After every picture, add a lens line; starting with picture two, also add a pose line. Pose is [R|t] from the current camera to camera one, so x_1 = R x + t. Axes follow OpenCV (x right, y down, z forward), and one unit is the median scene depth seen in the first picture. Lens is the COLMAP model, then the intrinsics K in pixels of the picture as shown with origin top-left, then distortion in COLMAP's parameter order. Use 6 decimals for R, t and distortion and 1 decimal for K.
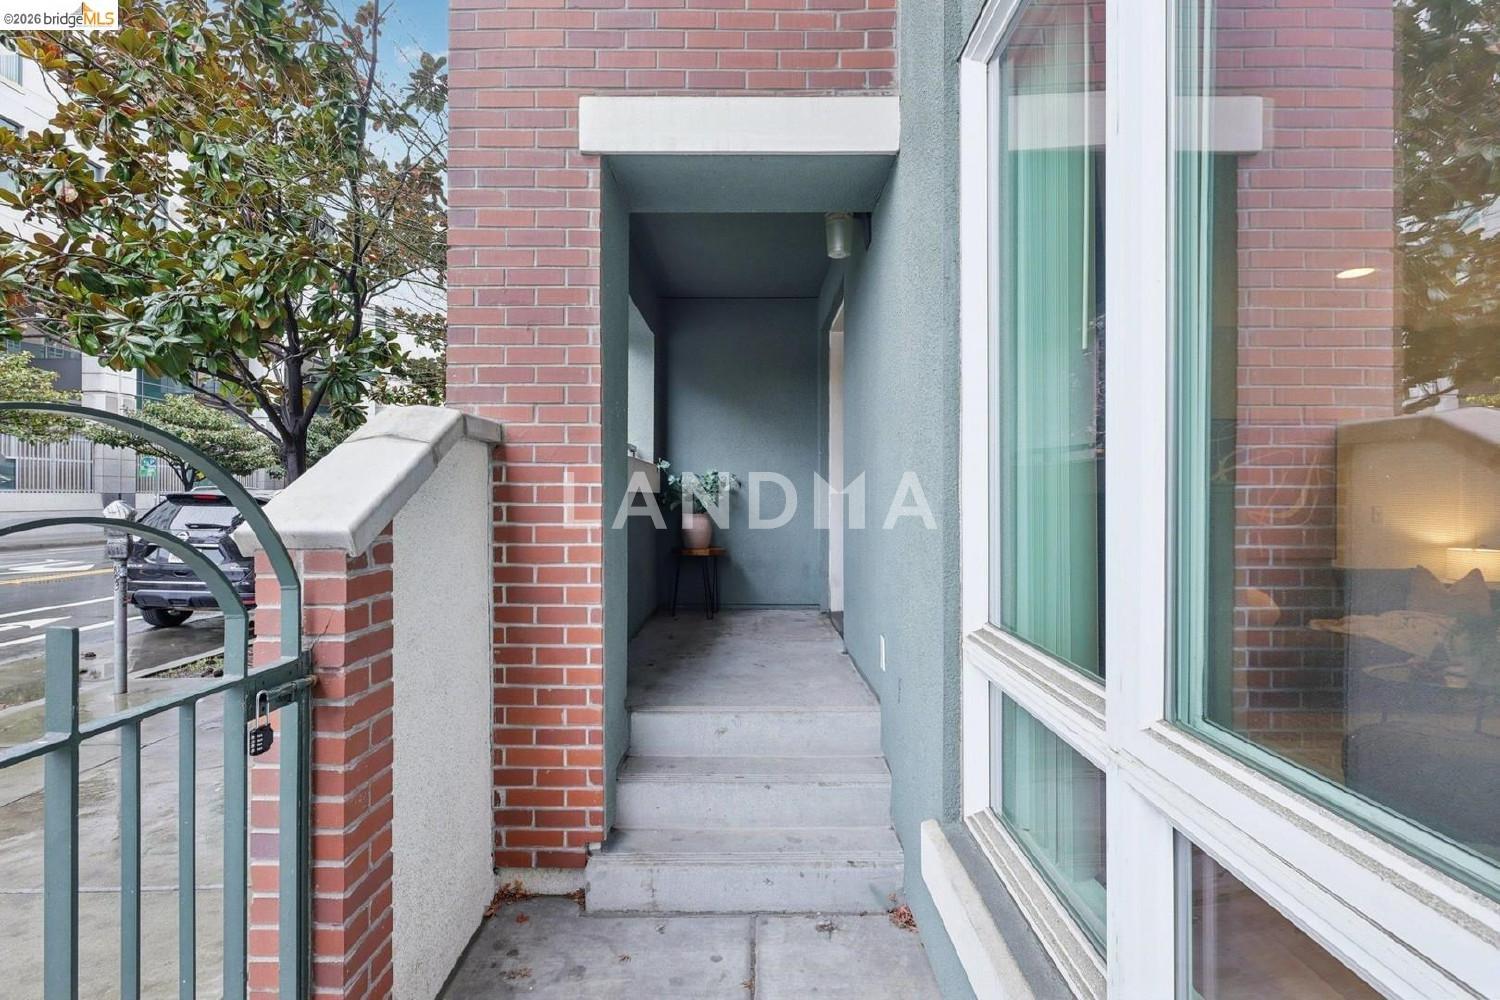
lens RADIAL K [[693.8, 0, 750.2], [0, 693.8, 499.8], [0, 0, 1]] dist [-0.001638, 0.000880]
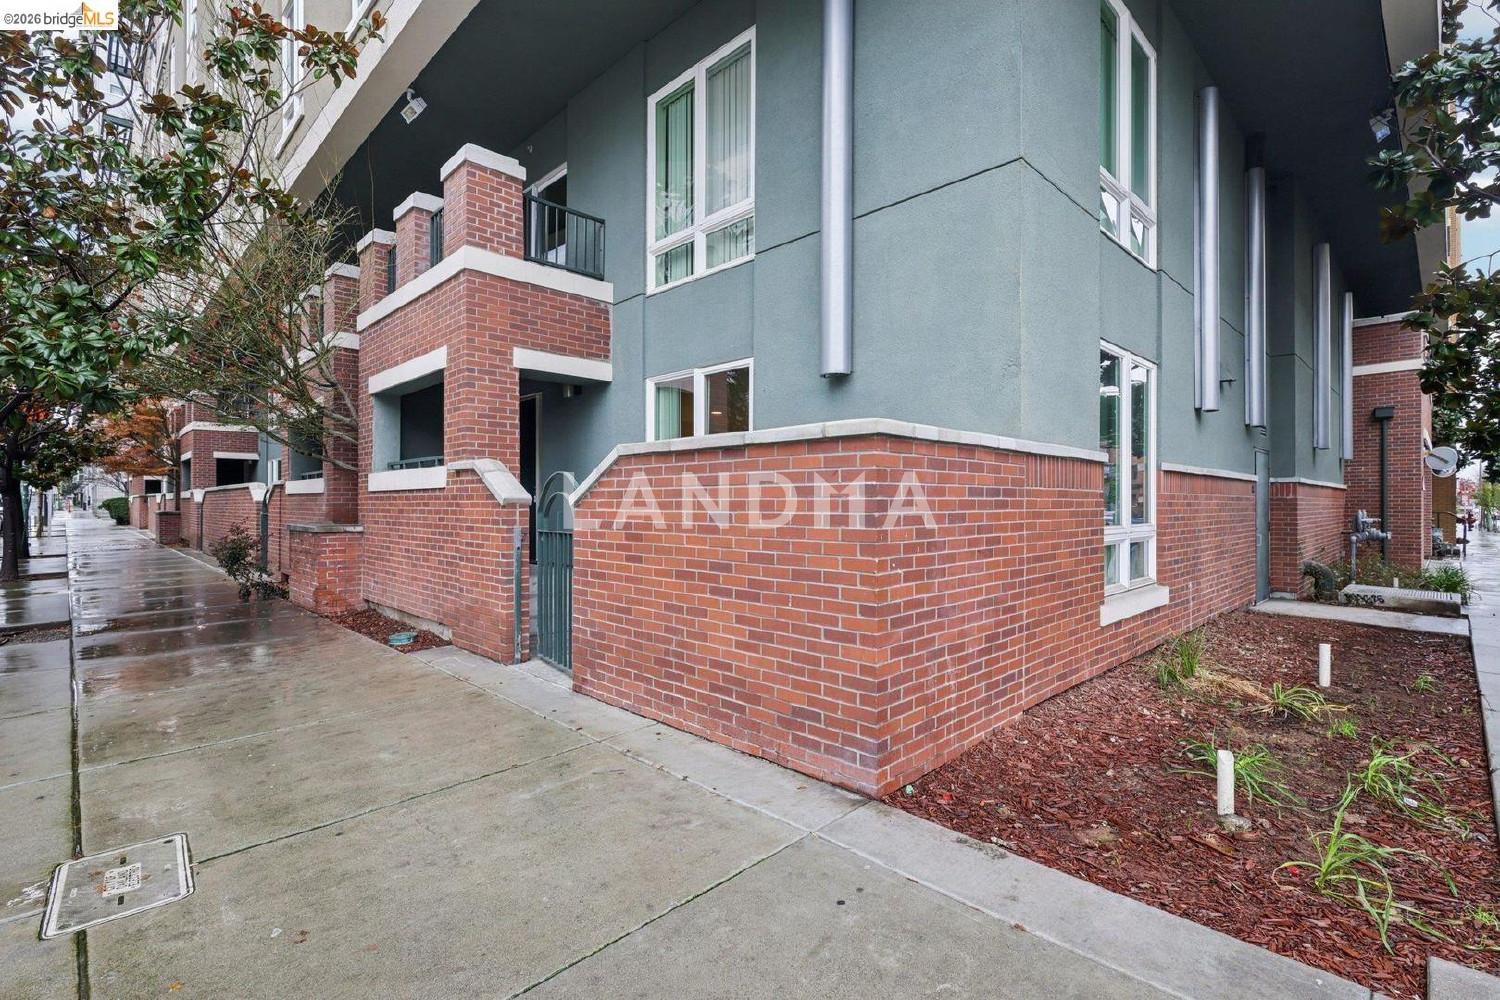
lens RADIAL K [[693.8, 0, 752.4], [0, 693.8, 497.1], [0, 0, 1]] dist [-0.001638, 0.000880]
pose [[0.708697, -0.002449, 0.705509, -1.535597], [0.000970, 0.999996, 0.002496, 0.017869], [-0.705513, -0.001084, 0.708697, -1.660632]]
